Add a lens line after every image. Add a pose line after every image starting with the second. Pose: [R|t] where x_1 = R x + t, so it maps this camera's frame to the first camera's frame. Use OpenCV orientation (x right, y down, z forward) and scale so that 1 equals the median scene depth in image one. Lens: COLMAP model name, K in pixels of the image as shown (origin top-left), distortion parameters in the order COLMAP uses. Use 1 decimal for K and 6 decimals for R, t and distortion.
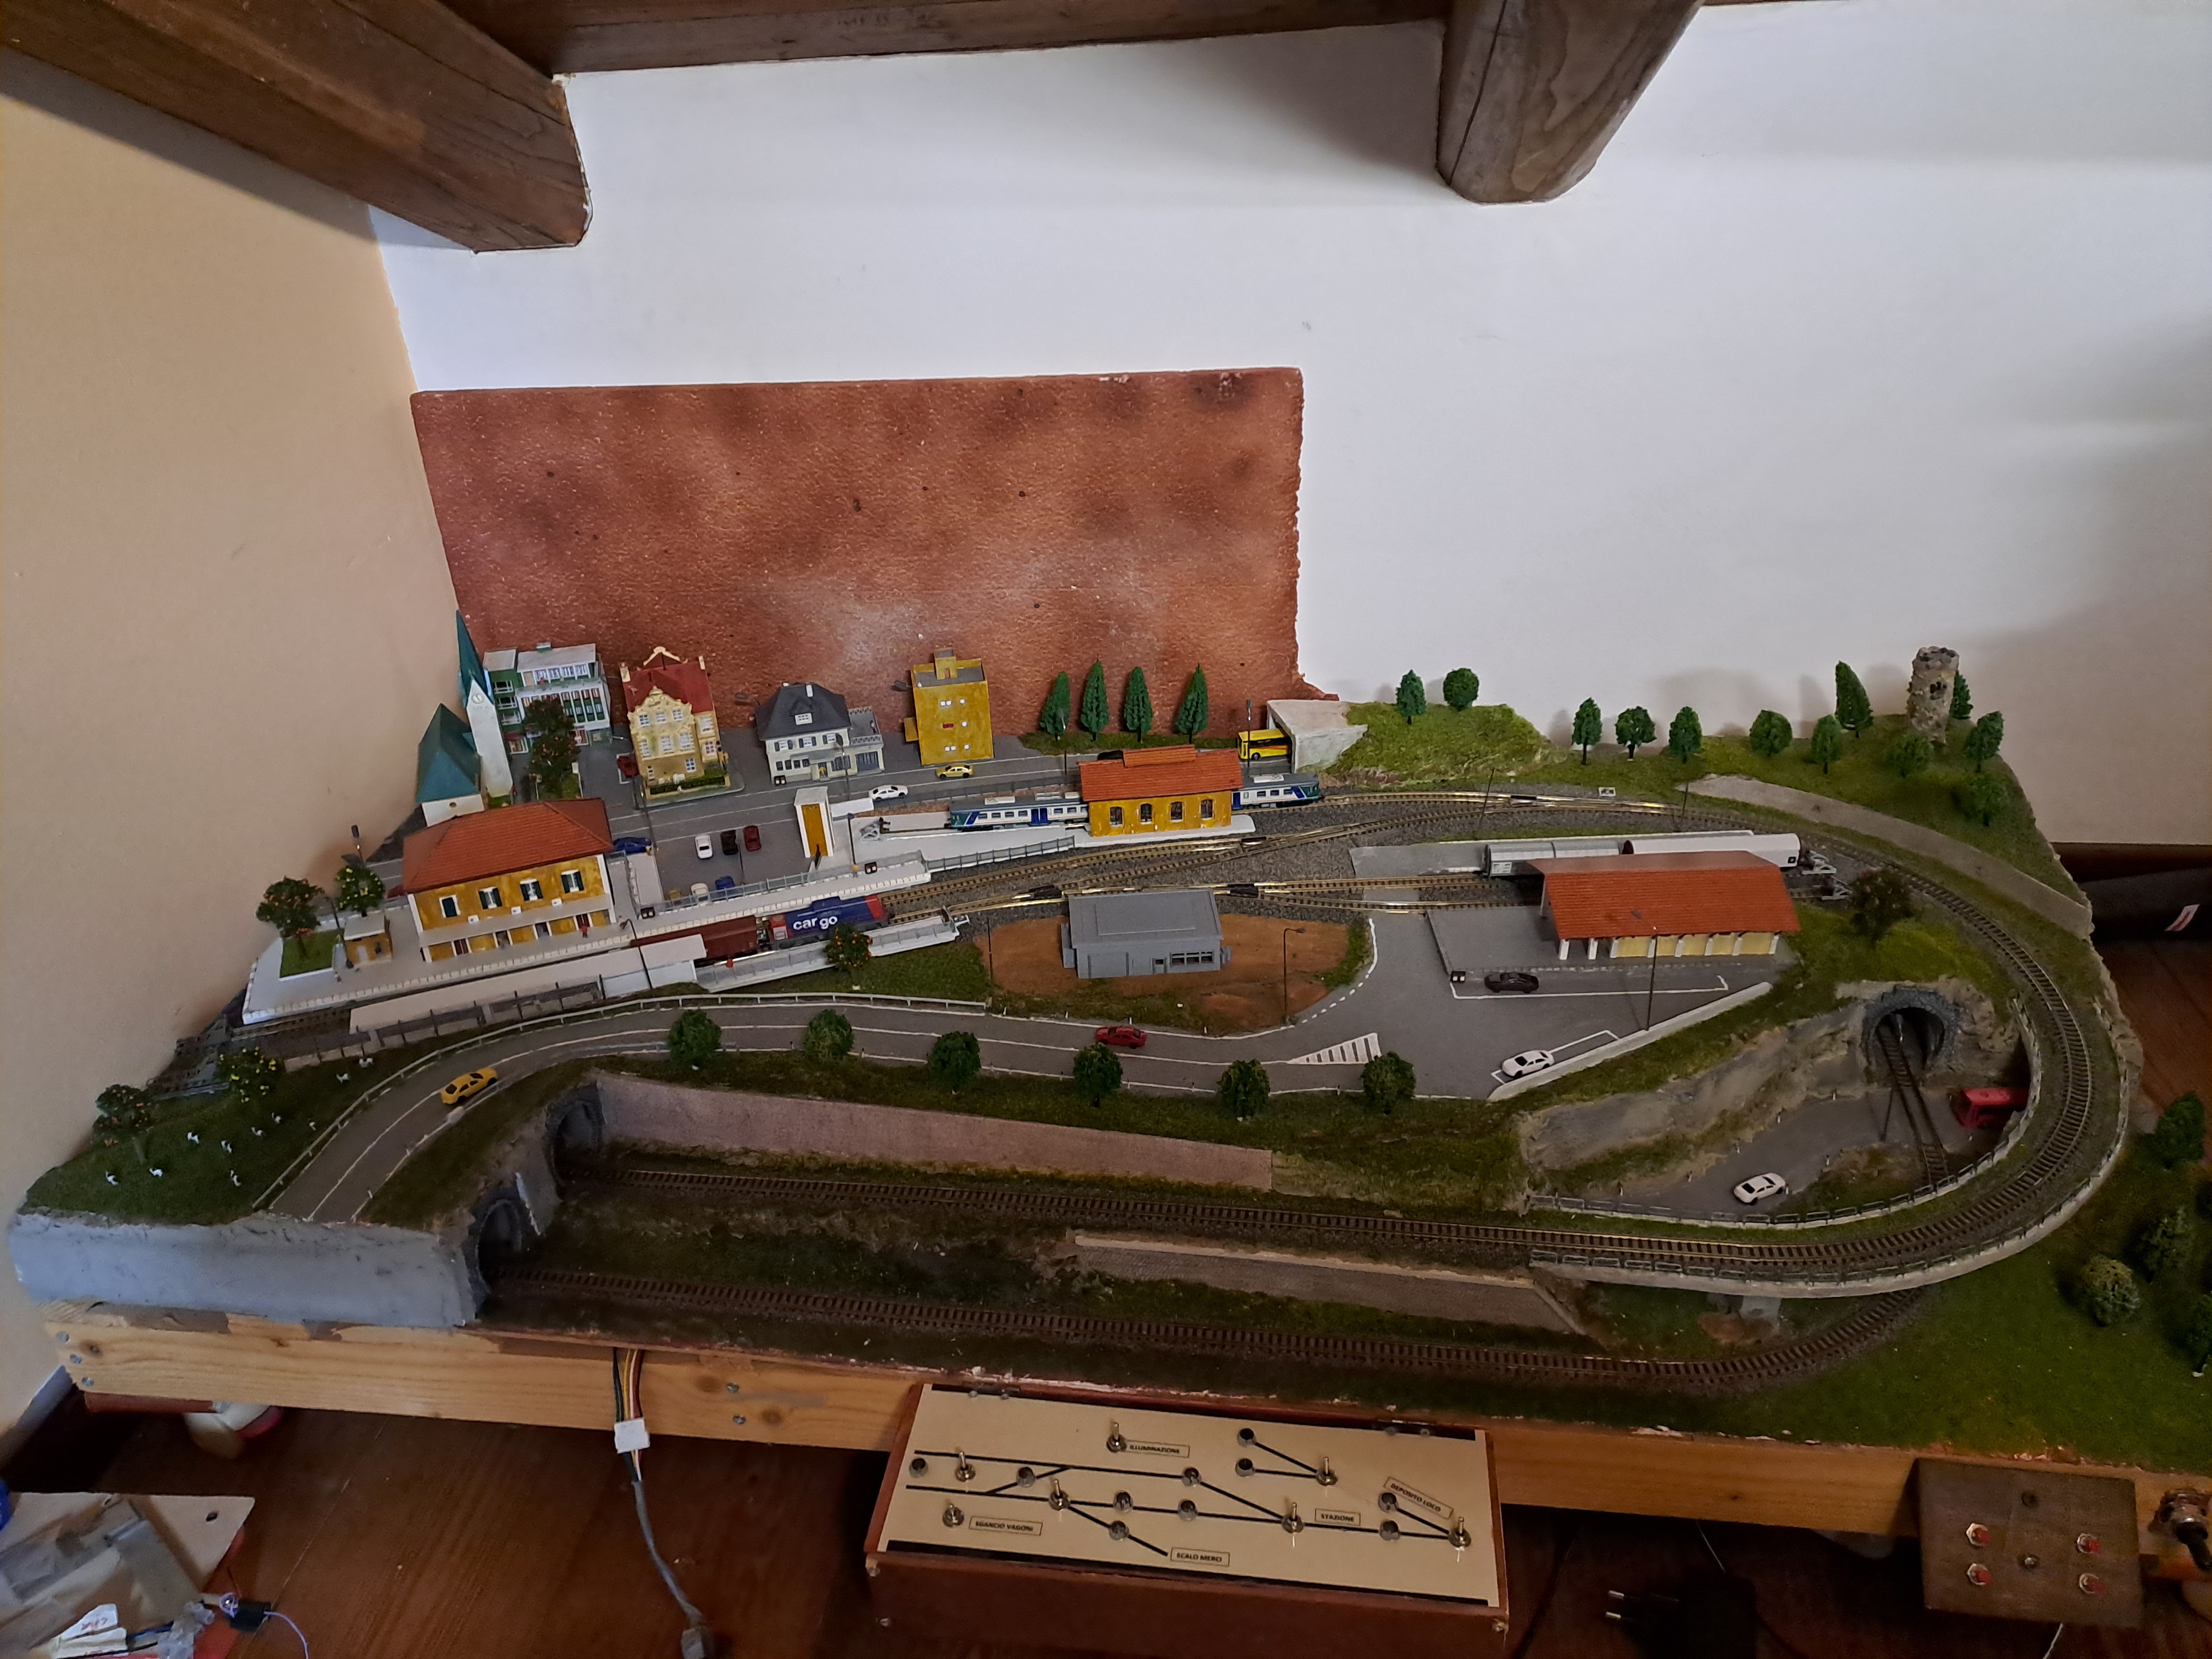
lens RADIAL K [[1637.8, 0, 1106.0], [0, 1637.8, 829.5], [0, 0, 1]] dist [0.120619, -0.196418]
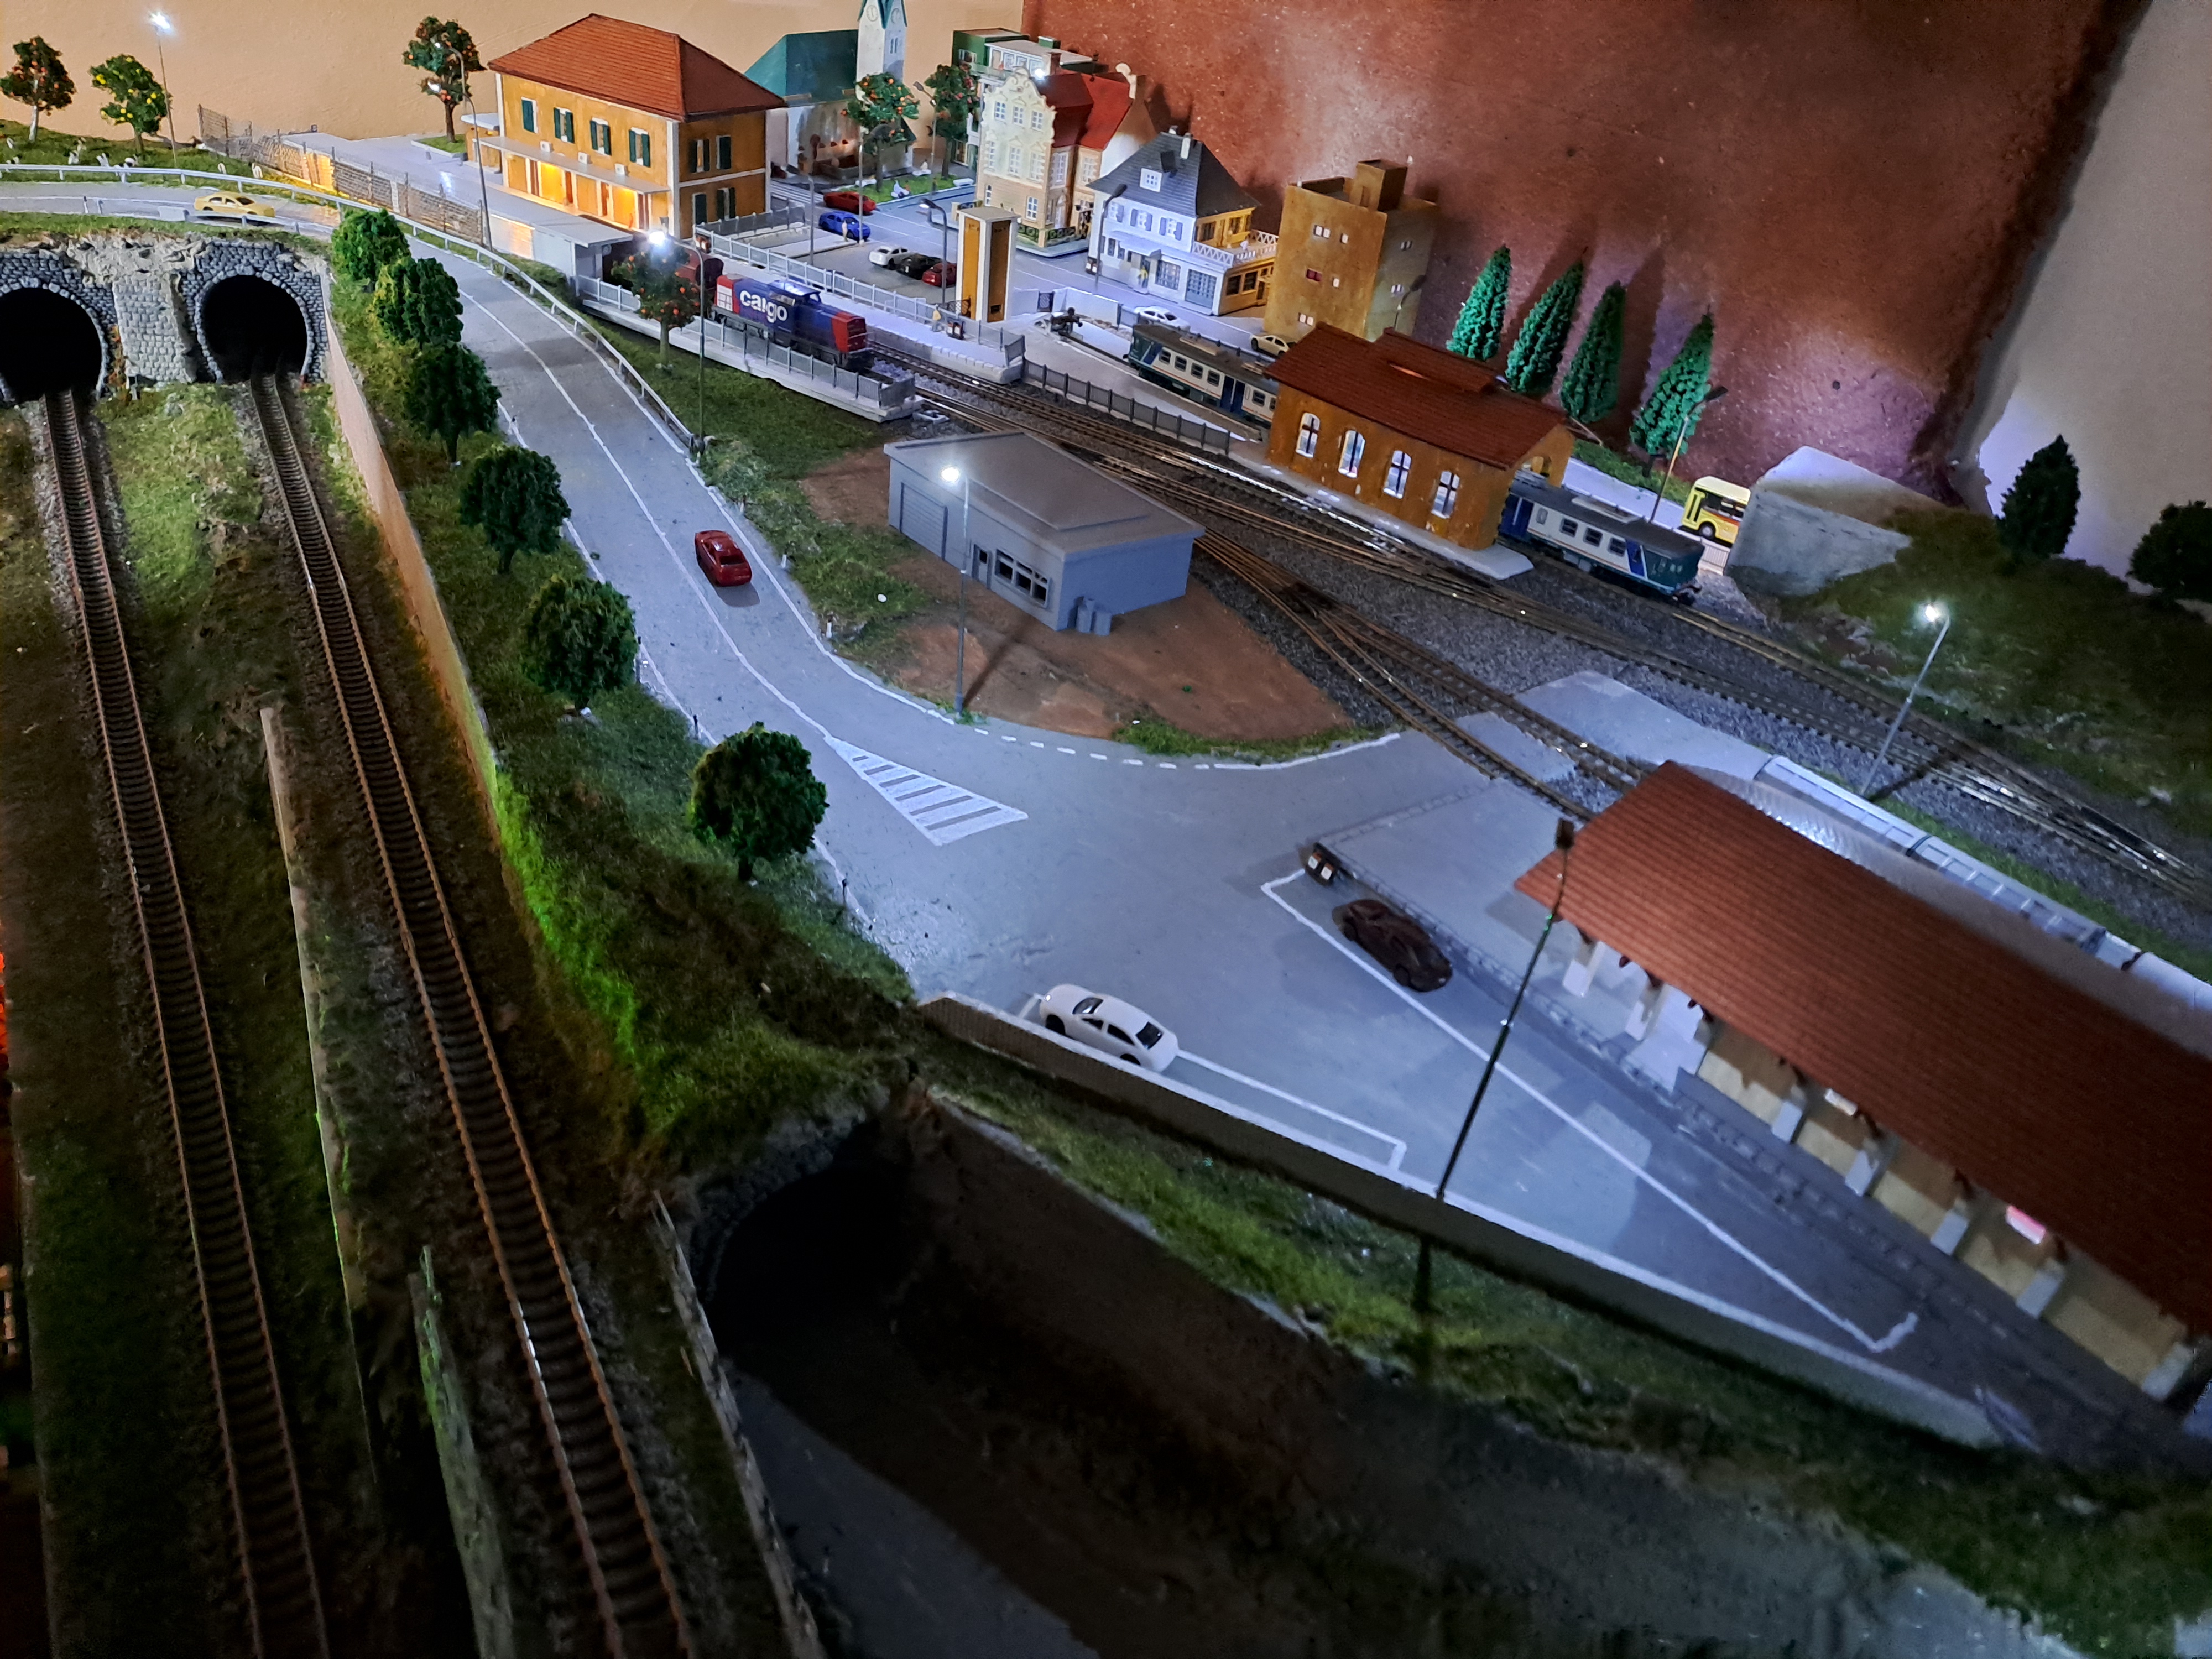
lens RADIAL K [[1637.8, 0, 1106.0], [0, 1637.8, 829.5], [0, 0, 1]] dist [0.120619, -0.196418]
pose [[0.604861, 0.522560, -0.600894, 0.344843], [-0.523111, 0.829669, 0.194947, 0.027102], [0.600415, 0.196419, 0.775191, 0.567001]]
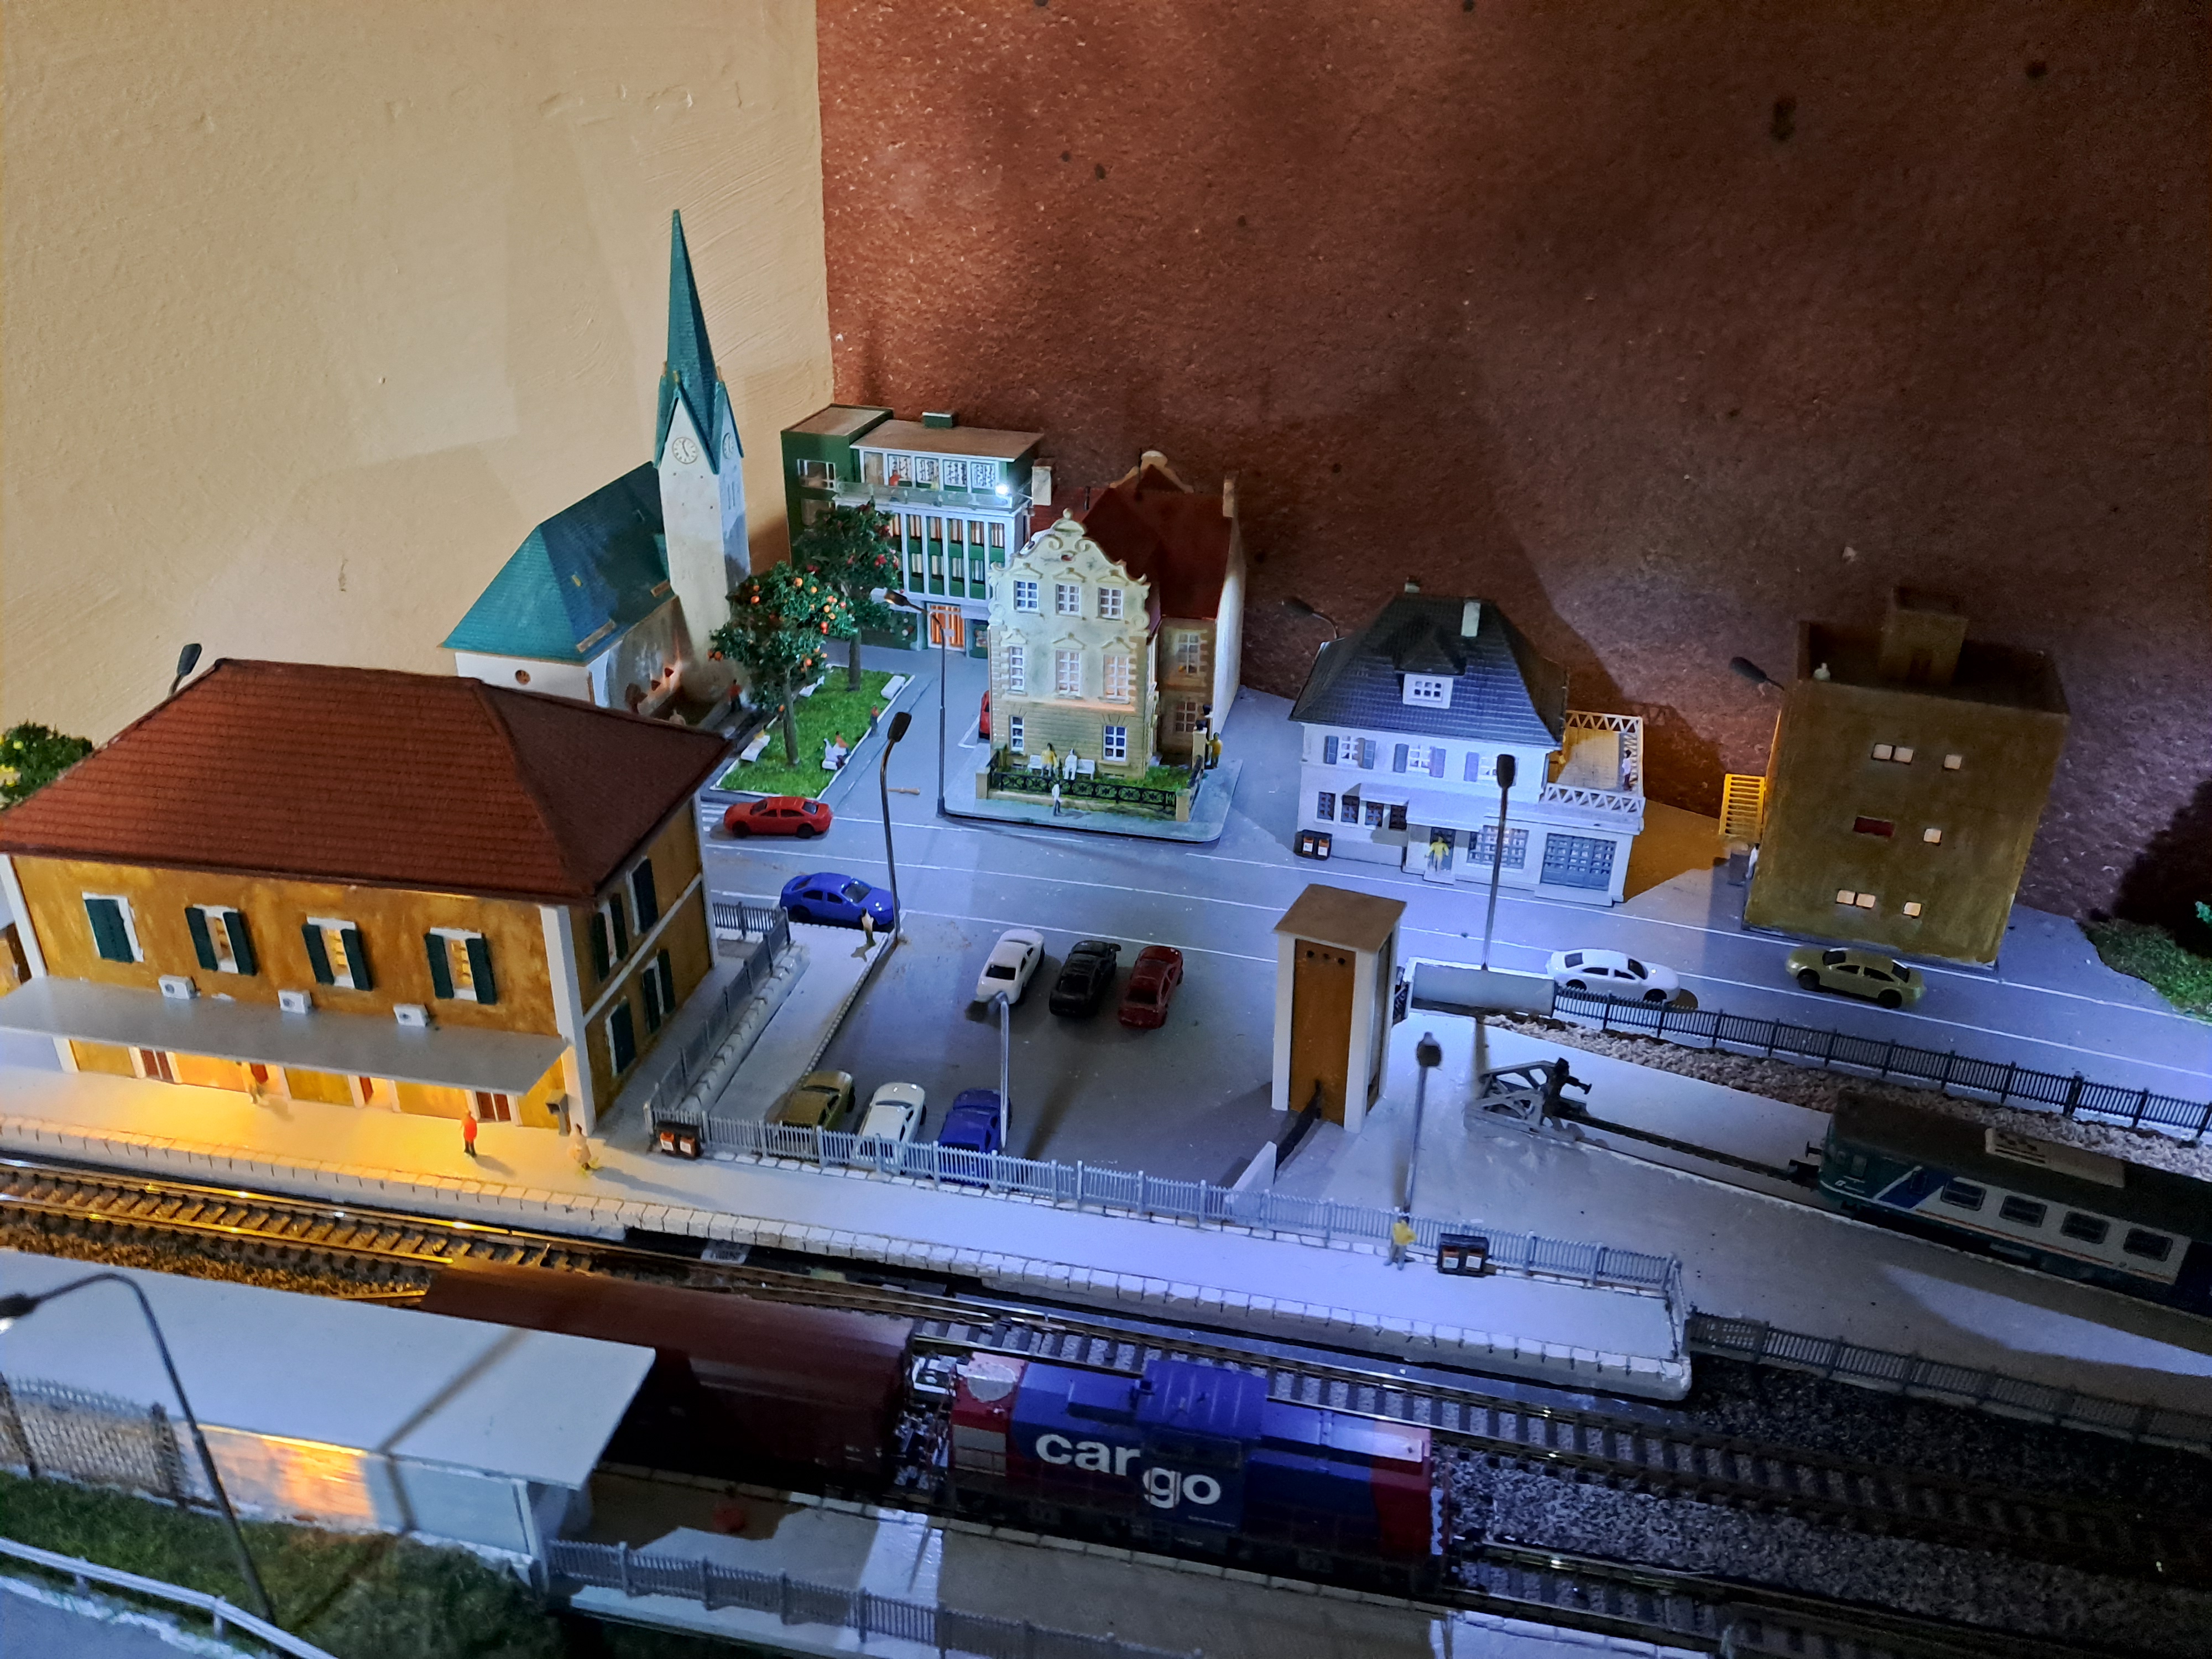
lens RADIAL K [[1637.8, 0, 1106.0], [0, 1637.8, 829.5], [0, 0, 1]] dist [0.120619, -0.196418]
pose [[0.869979, 0.271962, -0.411307, -0.099123], [-0.291825, 0.956352, 0.015097, -0.027150], [0.397460, 0.106896, 0.911372, 0.704146]]
